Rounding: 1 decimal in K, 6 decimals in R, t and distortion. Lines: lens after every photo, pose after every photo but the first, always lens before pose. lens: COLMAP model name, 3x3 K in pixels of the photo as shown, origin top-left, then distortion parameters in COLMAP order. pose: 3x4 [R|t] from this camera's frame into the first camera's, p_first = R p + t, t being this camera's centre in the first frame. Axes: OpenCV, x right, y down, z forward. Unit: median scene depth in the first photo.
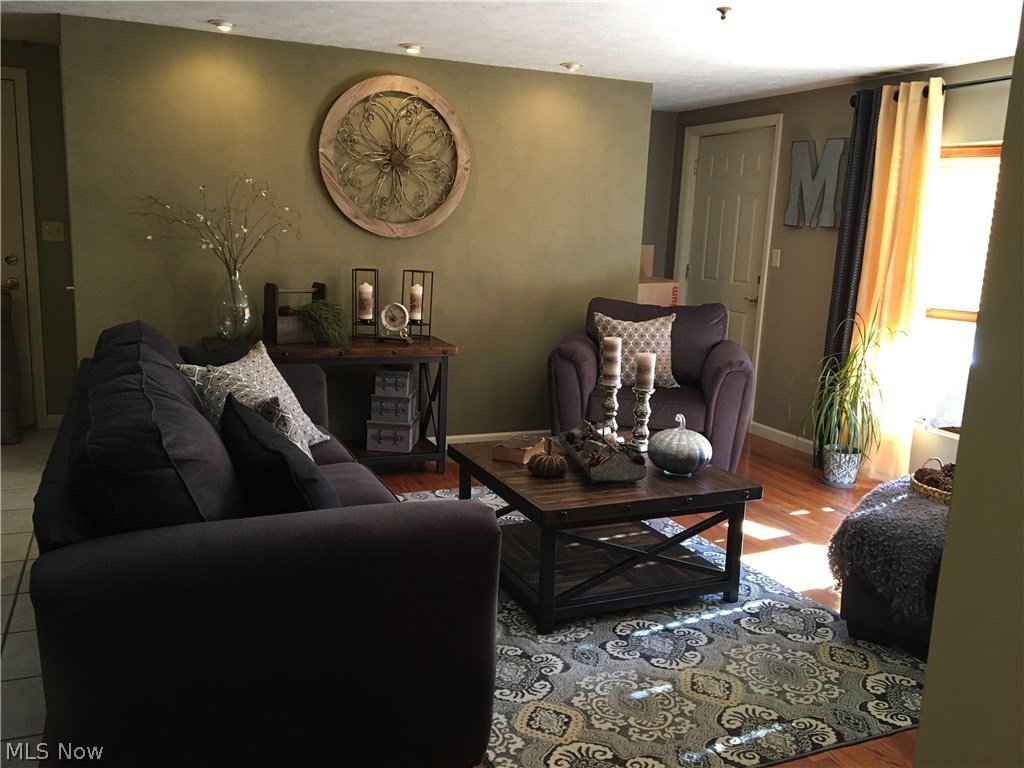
lens RADIAL K [[864.0, 0, 512.0], [0, 864.0, 384.0], [0, 0, 1]] dist [0.082865, -0.102987]
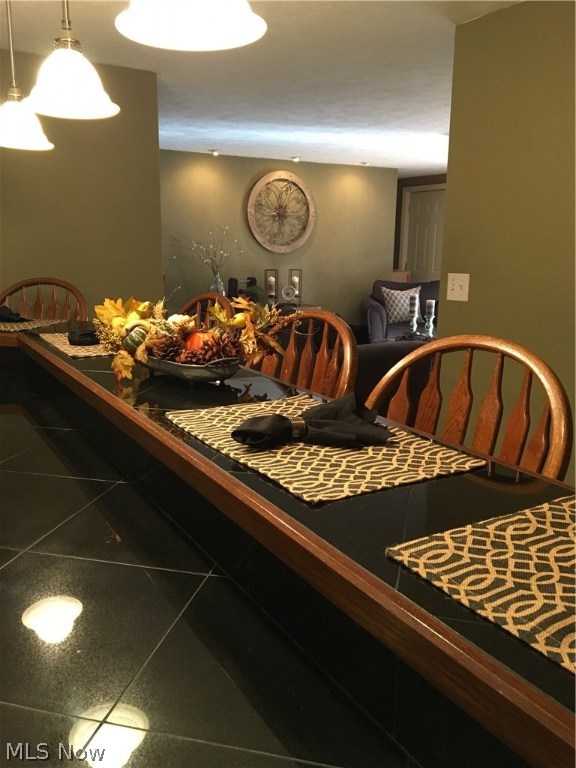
lens RADIAL K [[648.0, 0, 288.0], [0, 648.0, 384.0], [0, 0, 1]] dist [0.082865, -0.102987]
pose [[0.991007, -0.057891, 0.120641, -0.319963], [0.053566, 0.997811, 0.038793, 0.072291], [-0.122623, -0.031982, 0.991938, -0.481989]]
